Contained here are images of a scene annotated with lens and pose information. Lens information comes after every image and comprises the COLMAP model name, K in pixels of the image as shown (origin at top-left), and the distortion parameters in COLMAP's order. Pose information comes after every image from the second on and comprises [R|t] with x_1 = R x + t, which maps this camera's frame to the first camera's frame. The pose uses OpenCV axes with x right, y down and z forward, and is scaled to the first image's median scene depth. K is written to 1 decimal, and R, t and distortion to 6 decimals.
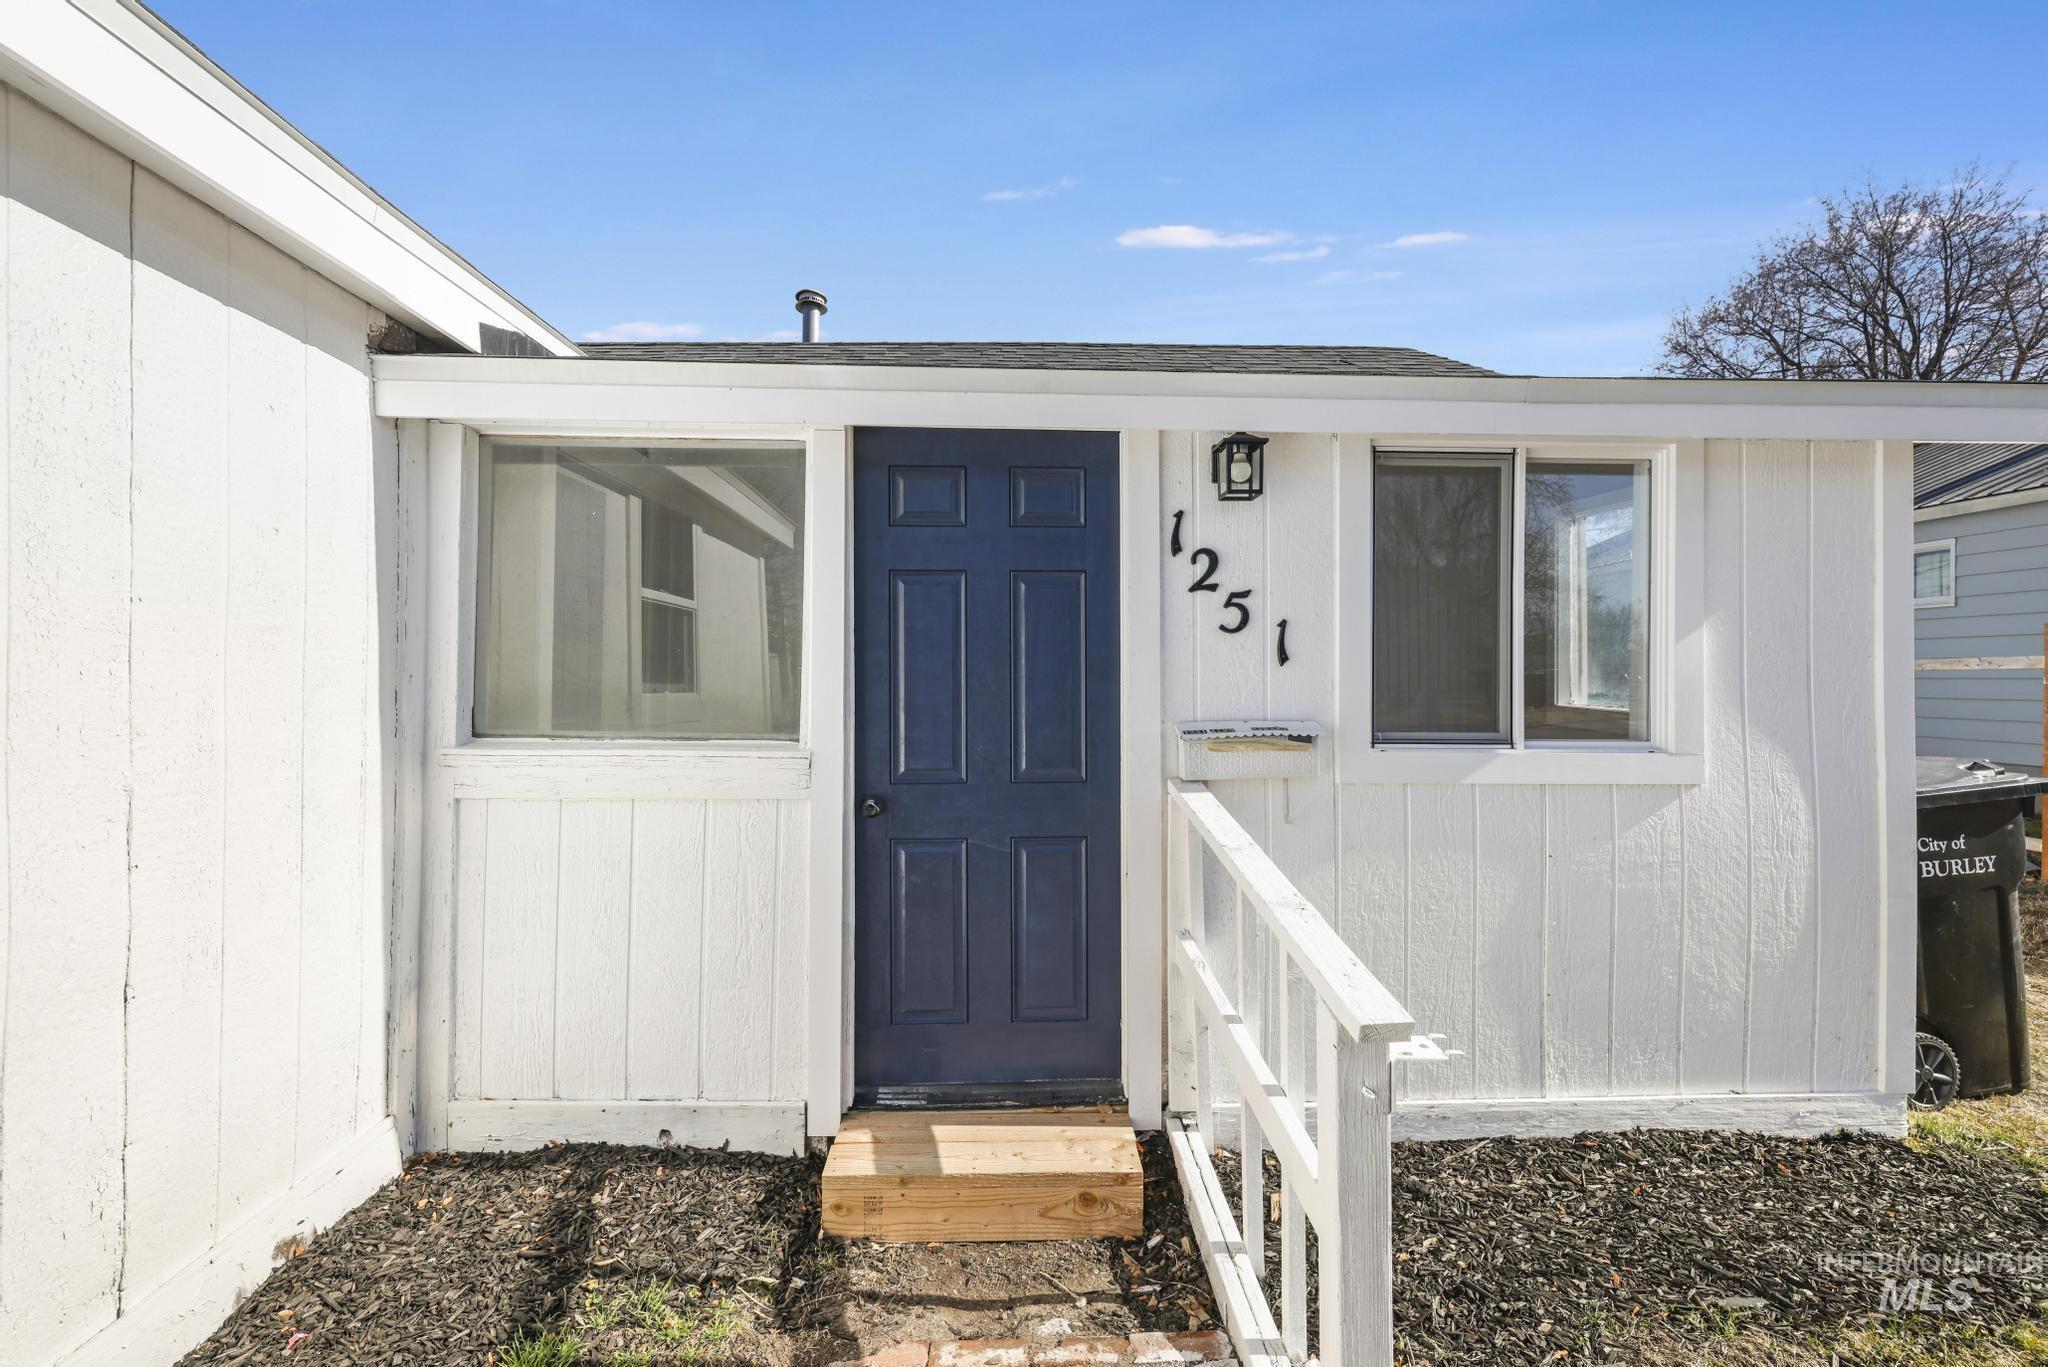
lens RADIAL K [[896.7, 0, 1025.6], [0, 896.7, 679.7], [0, 0, 1]] dist [-0.000044, -0.000018]
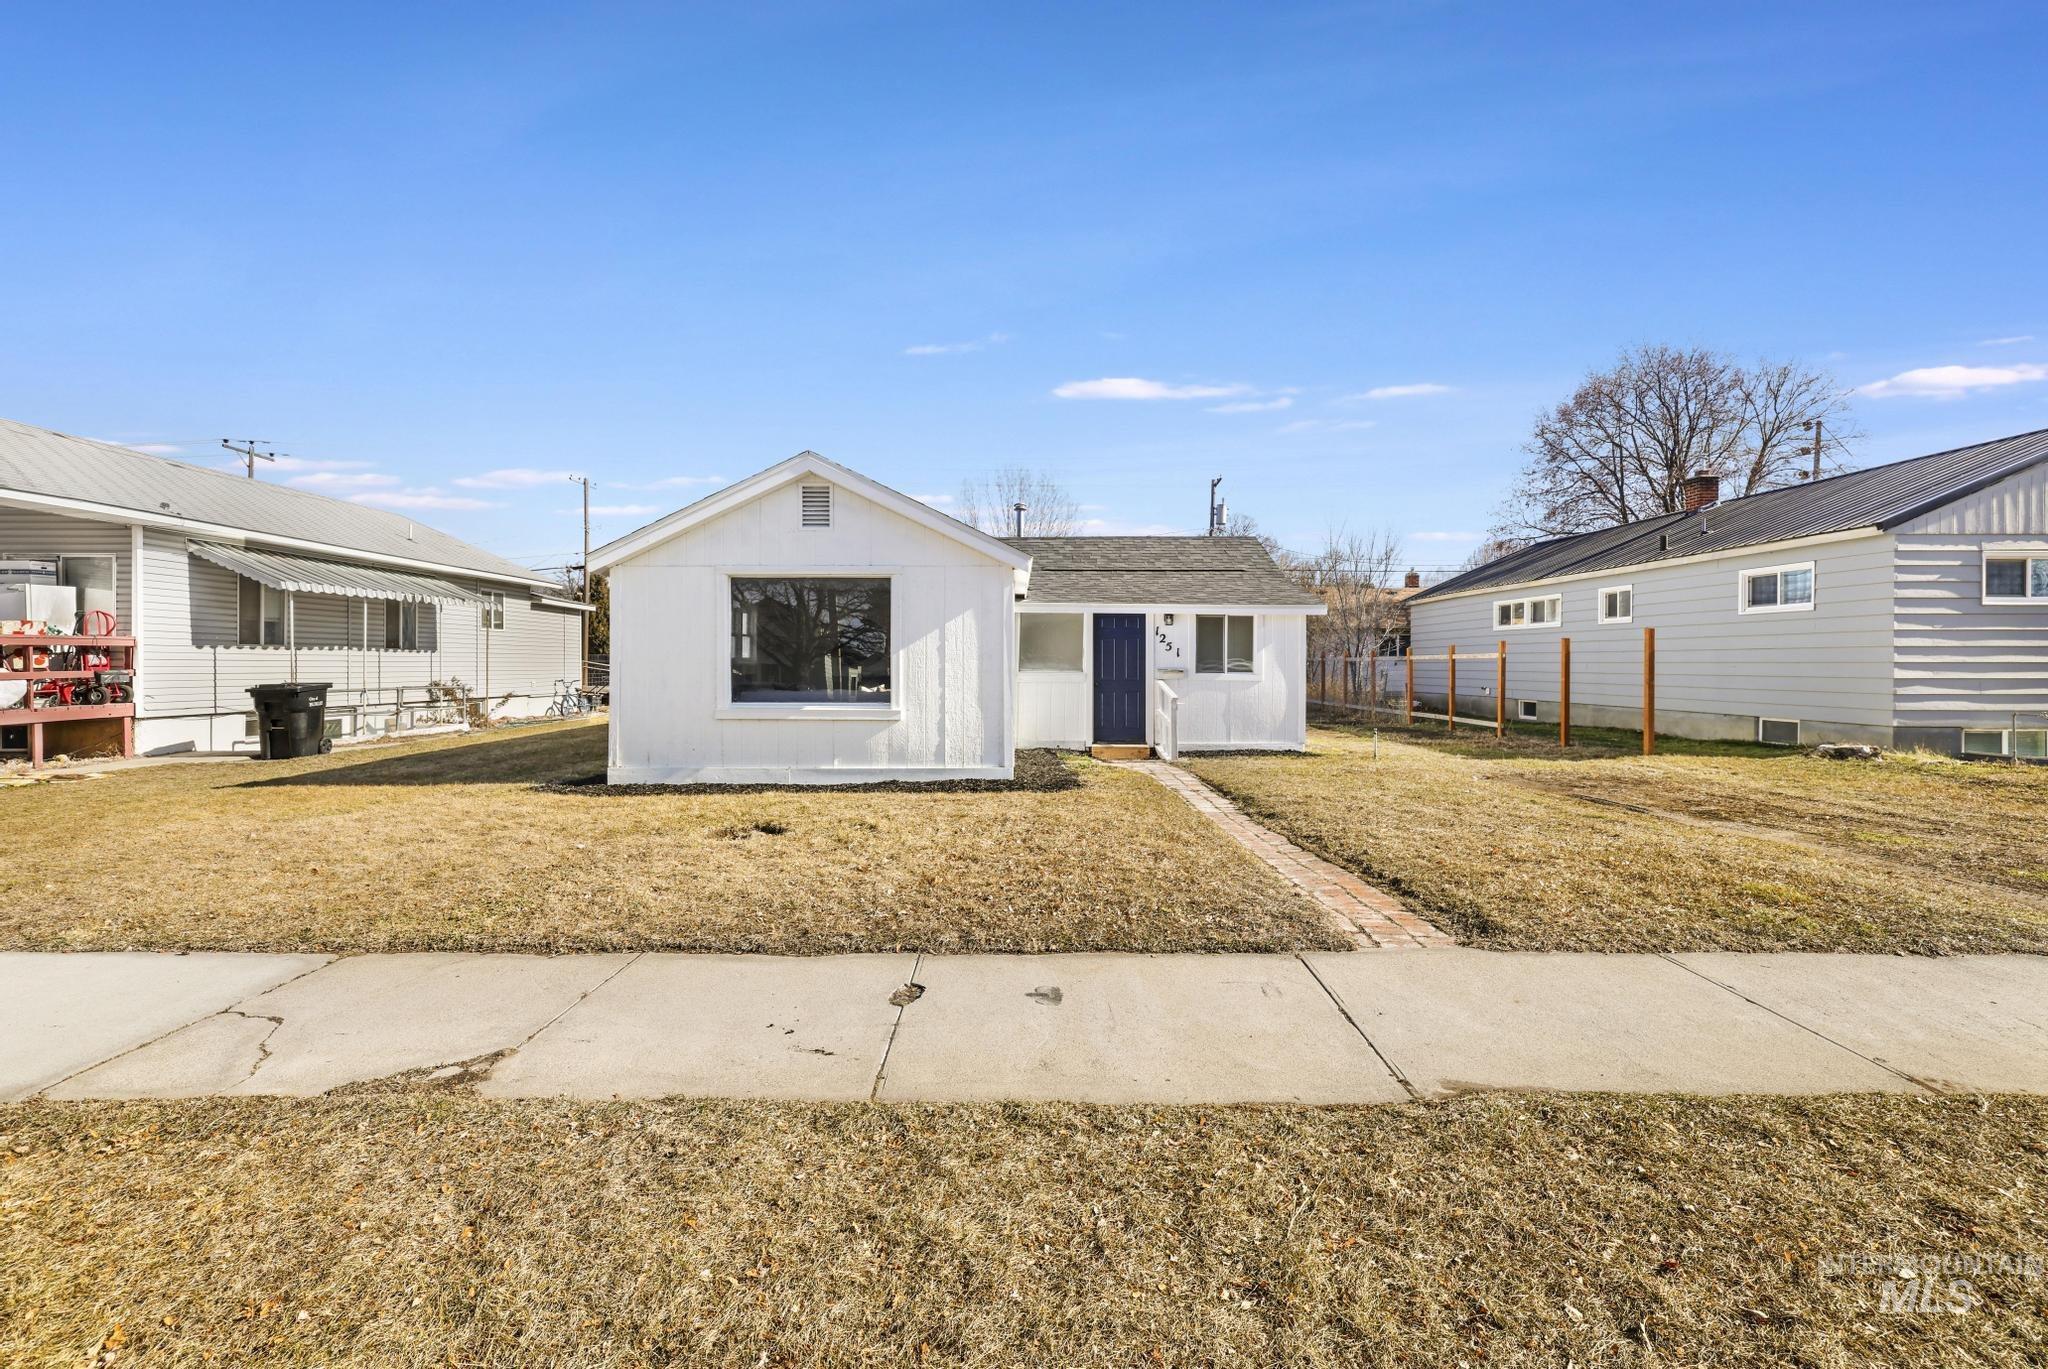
lens RADIAL K [[896.7, 0, 1025.3], [0, 896.7, 678.2], [0, 0, 1]] dist [-0.000044, -0.000018]
pose [[0.999362, -0.000400, -0.035705, -0.404781], [0.000638, 0.999978, 0.006655, 0.071177], [0.035701, -0.006673, 0.999340, -4.175604]]
